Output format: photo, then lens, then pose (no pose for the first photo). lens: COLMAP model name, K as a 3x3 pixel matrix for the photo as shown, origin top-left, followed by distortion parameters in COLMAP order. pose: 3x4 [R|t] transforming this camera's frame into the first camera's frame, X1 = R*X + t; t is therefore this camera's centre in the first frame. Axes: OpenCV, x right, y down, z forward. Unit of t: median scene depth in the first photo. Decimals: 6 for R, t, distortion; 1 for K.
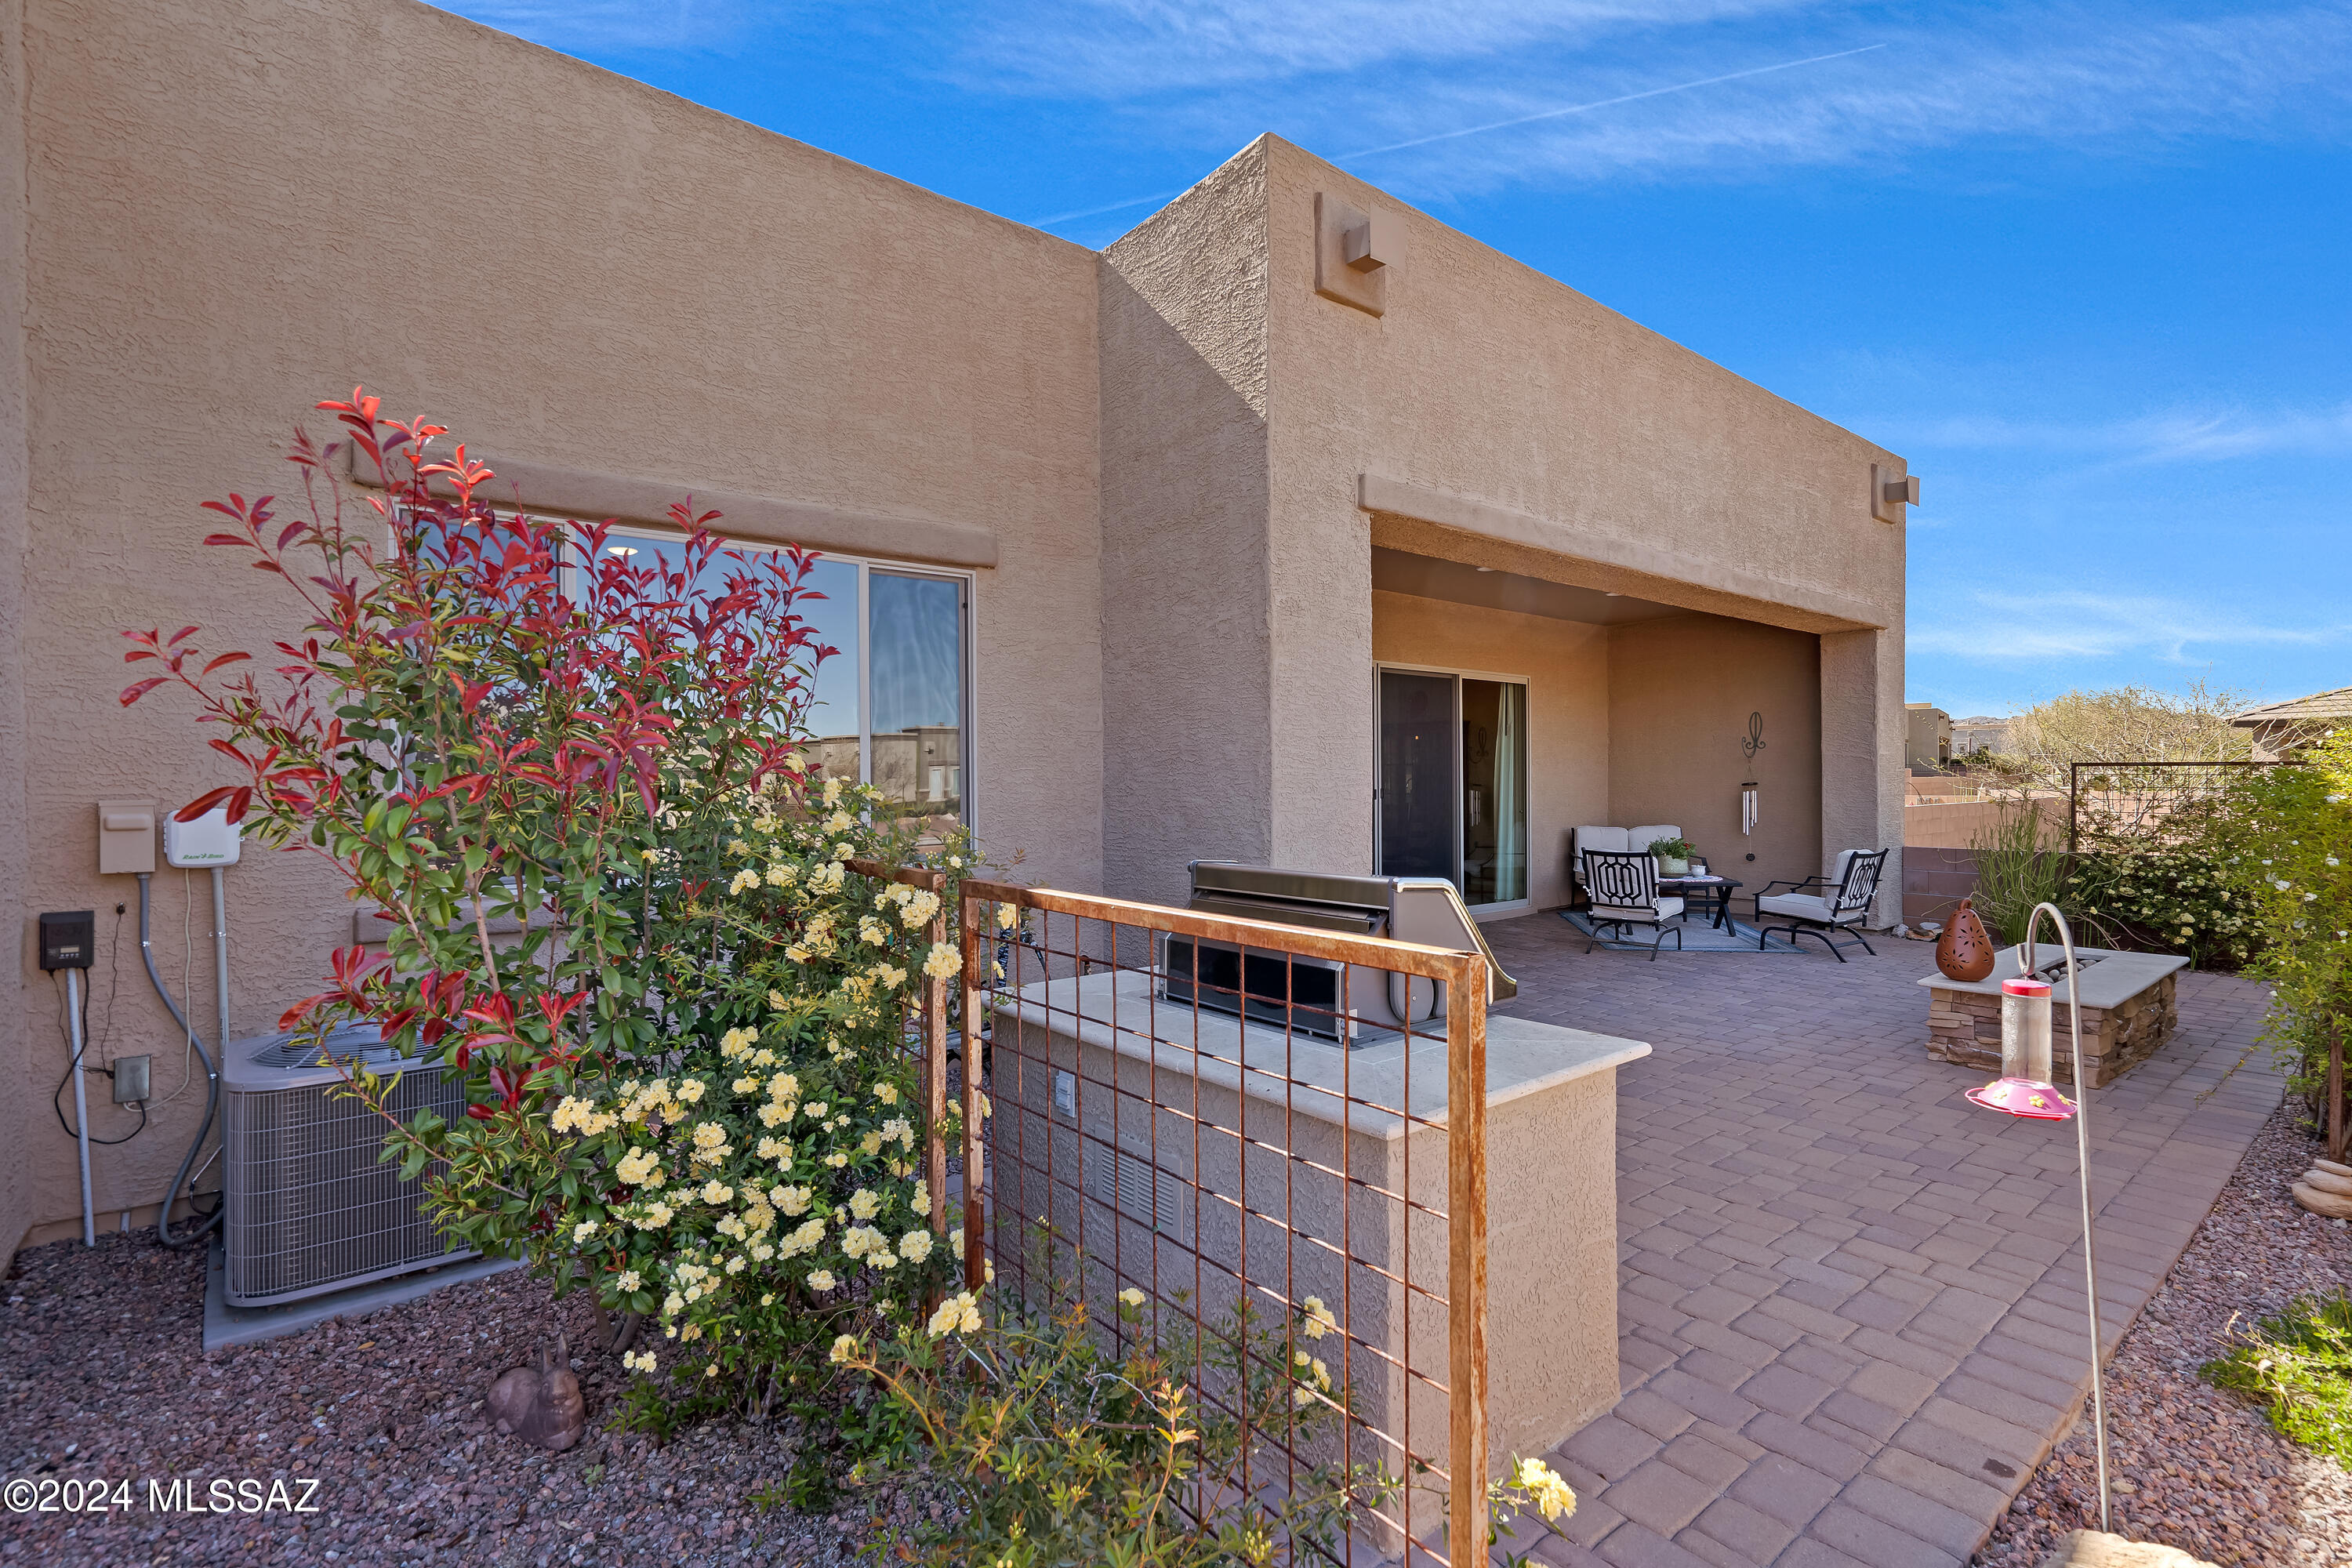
lens RADIAL K [[1063.0, 0, 1170.3], [0, 1063.0, 785.4], [0, 0, 1]] dist [0.000814, 0.000042]
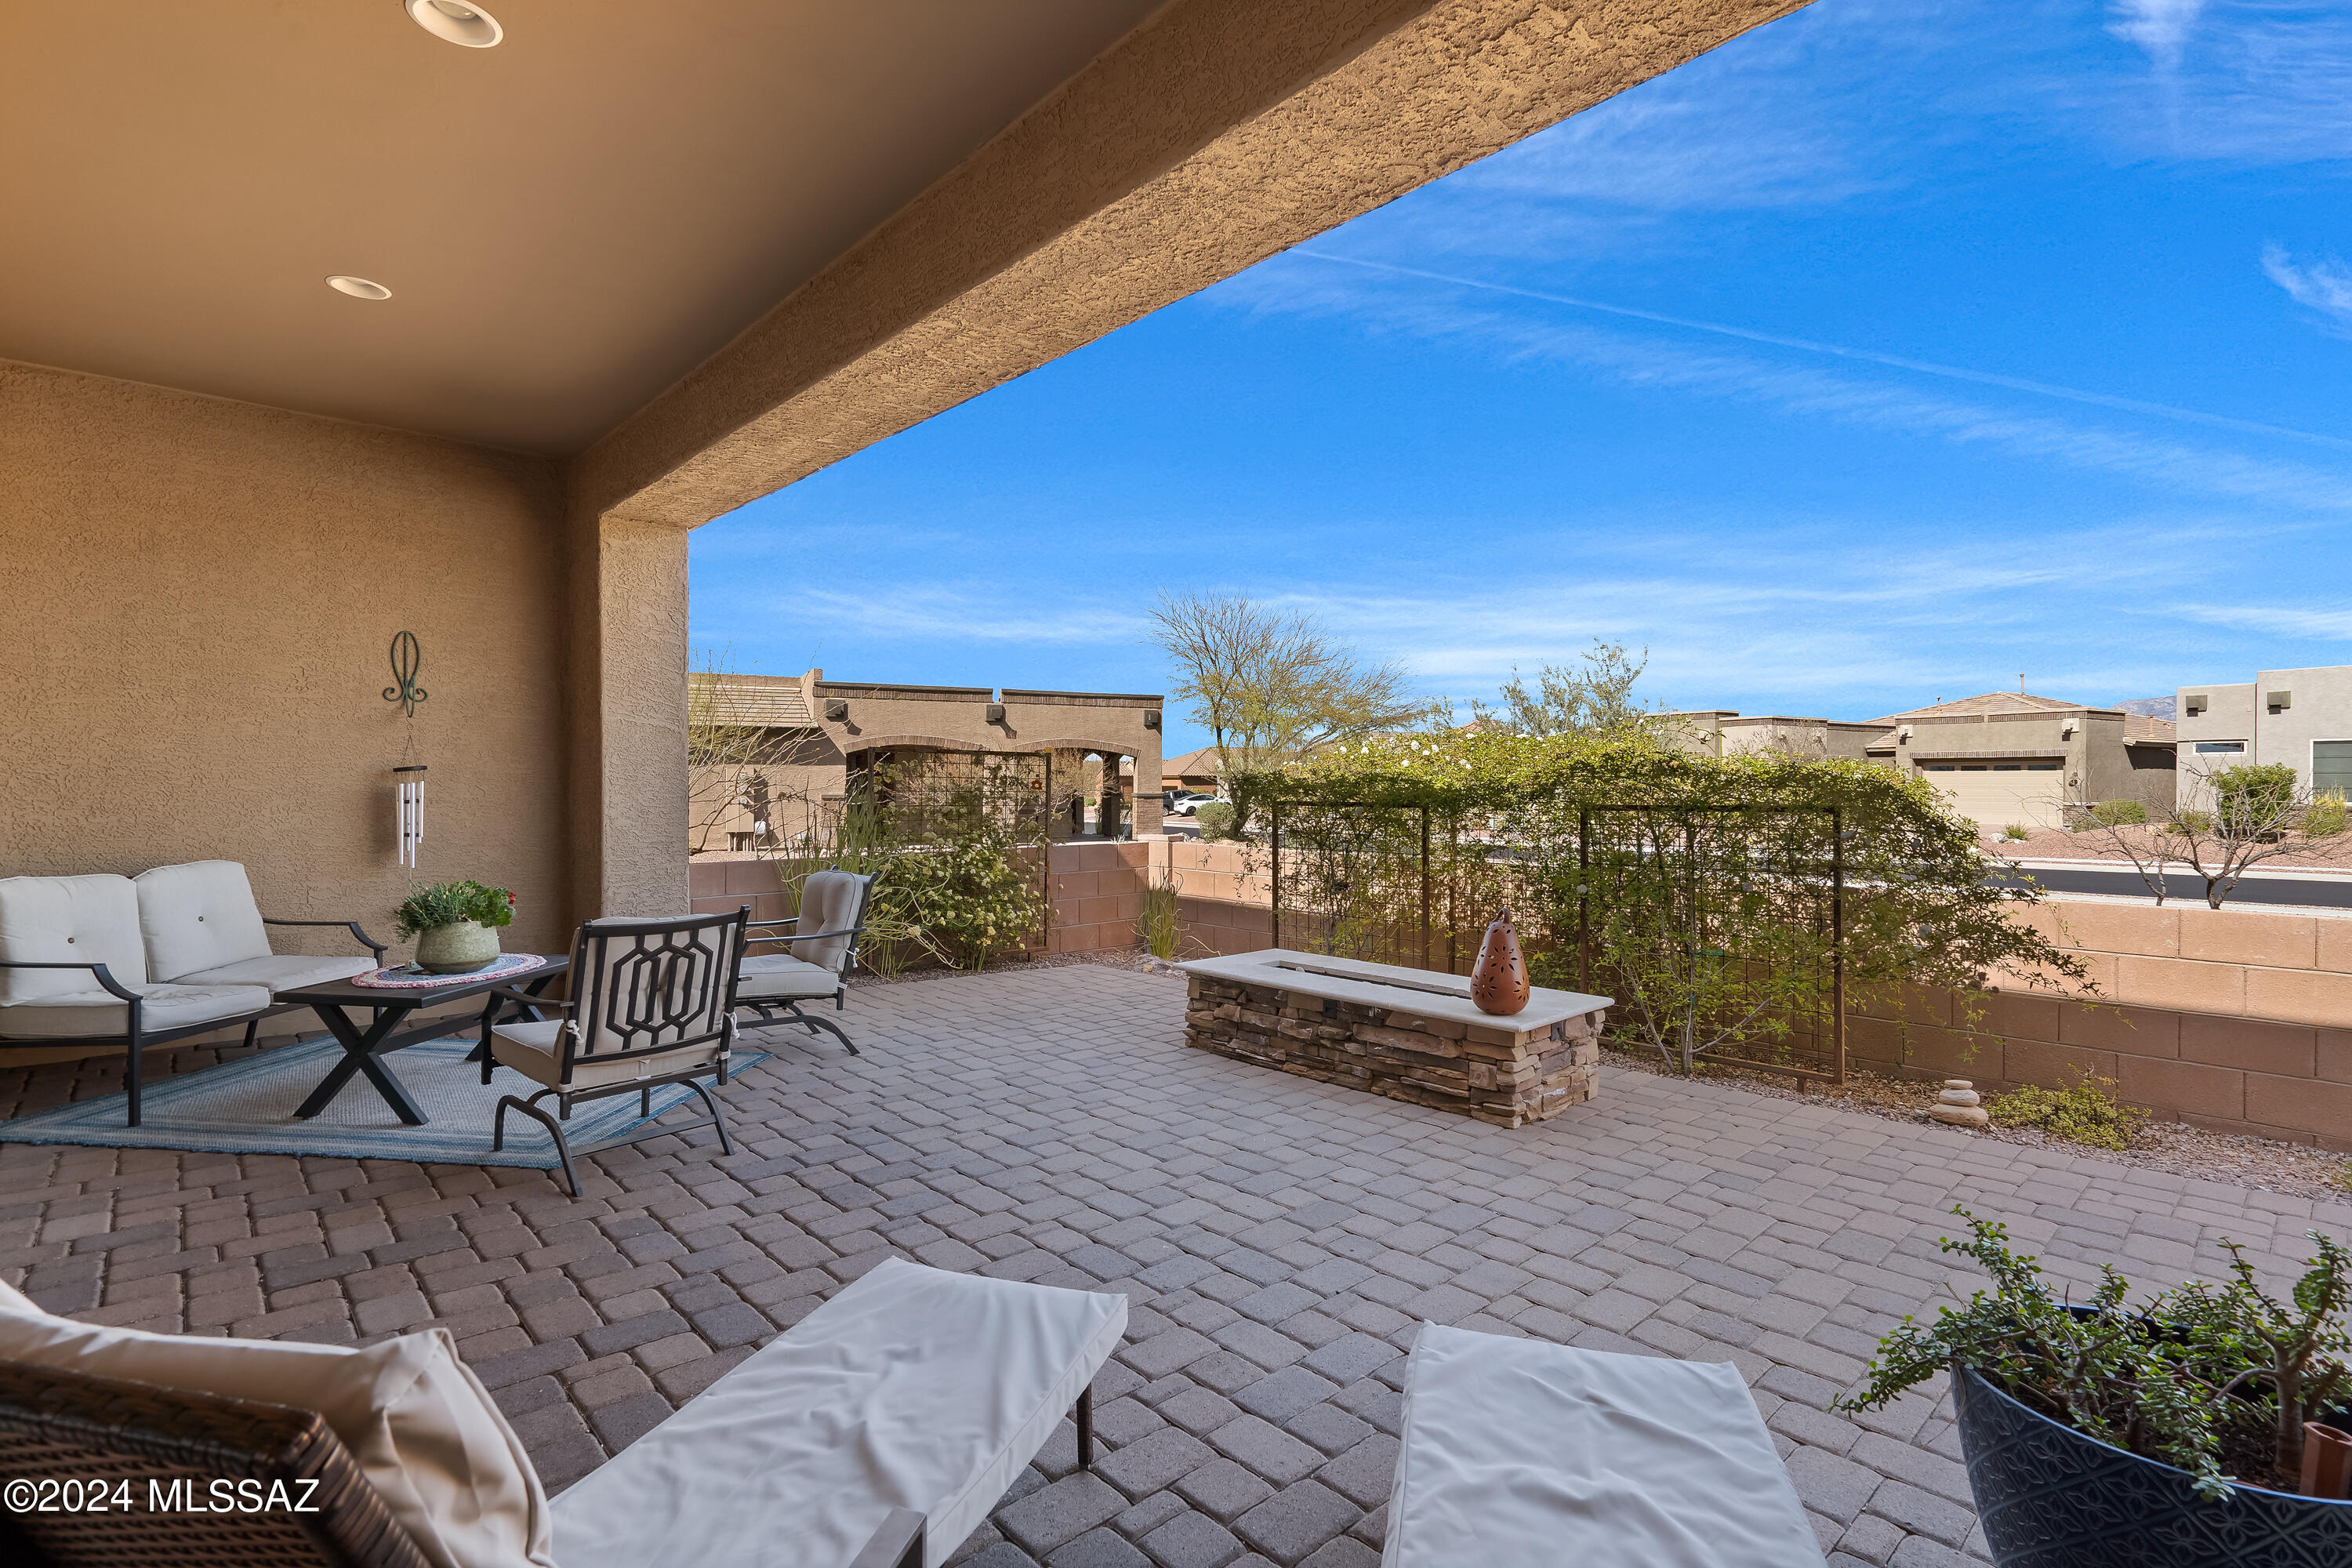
lens RADIAL K [[1126.2, 0, 1184.0], [0, 1126.2, 783.1], [0, 0, 1]] dist [0.000362, 0.000251]
pose [[-0.072909, 0.004180, 0.997330, -0.033321], [0.003595, 0.999986, -0.003928, 0.011030], [-0.997332, 0.003299, -0.072923, 0.813186]]
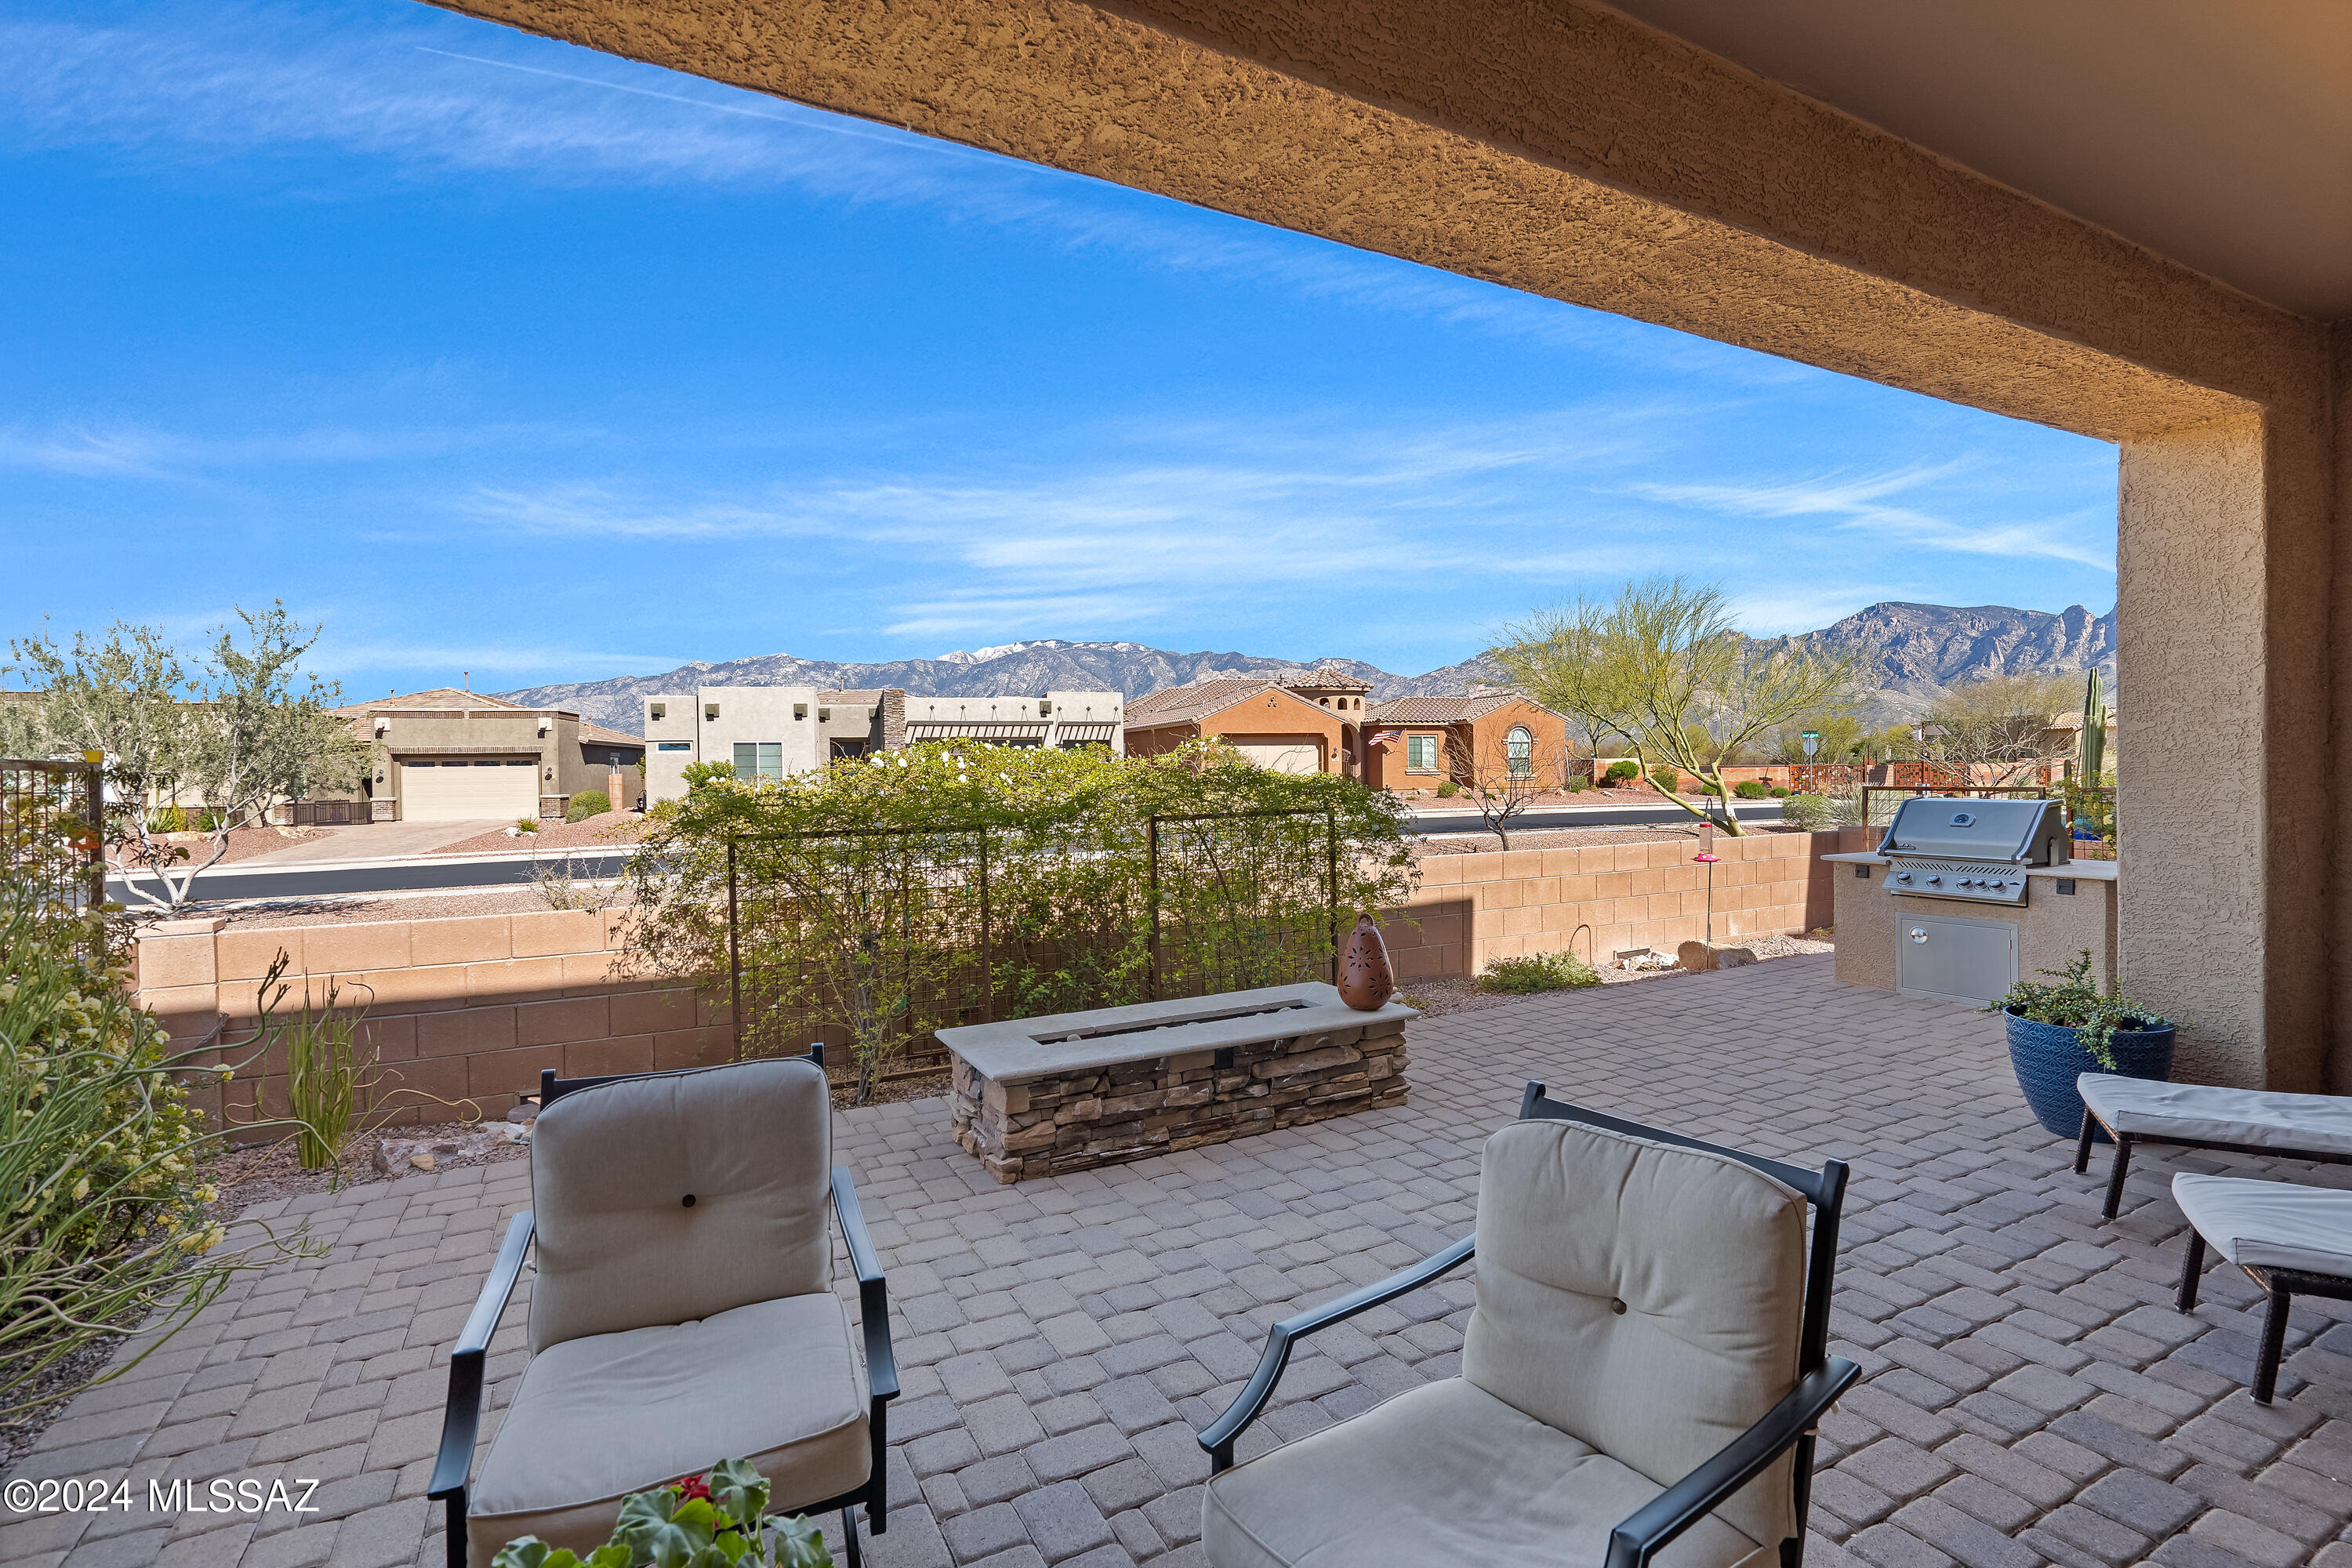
lens RADIAL K [[1126.2, 0, 1184.0], [0, 1126.2, 783.1], [0, 0, 1]] dist [0.000362, 0.000251]
pose [[-0.986432, 0.014790, 0.163501, 0.466245], [0.018559, 0.999596, 0.021547, -0.013027], [-0.163116, 0.024289, -0.986308, 1.204660]]
